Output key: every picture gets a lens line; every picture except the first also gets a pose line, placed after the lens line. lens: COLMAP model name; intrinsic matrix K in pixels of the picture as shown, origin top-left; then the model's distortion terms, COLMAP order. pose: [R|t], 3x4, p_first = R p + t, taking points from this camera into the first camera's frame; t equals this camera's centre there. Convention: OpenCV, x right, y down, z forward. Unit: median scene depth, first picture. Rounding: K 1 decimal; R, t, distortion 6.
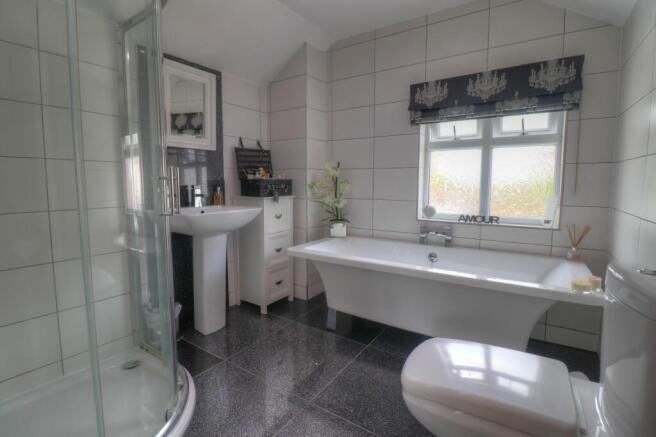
lens RADIAL K [[302.0, 0, 325.4], [0, 302.0, 210.8], [0, 0, 1]] dist [-0.002348, -0.000474]
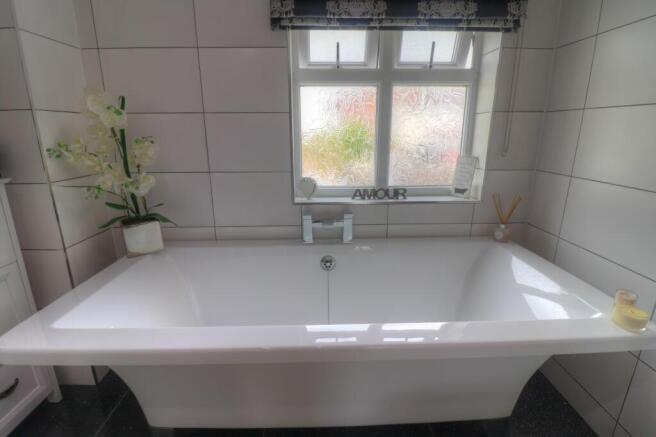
lens RADIAL K [[302.0, 0, 325.4], [0, 302.0, 210.8], [0, 0, 1]] dist [-0.002348, -0.000474]
pose [[0.828592, -0.143545, 0.541138, 0.027772], [0.061666, 0.984091, 0.166622, -0.048308], [-0.556447, -0.104691, 0.824261, 0.439538]]
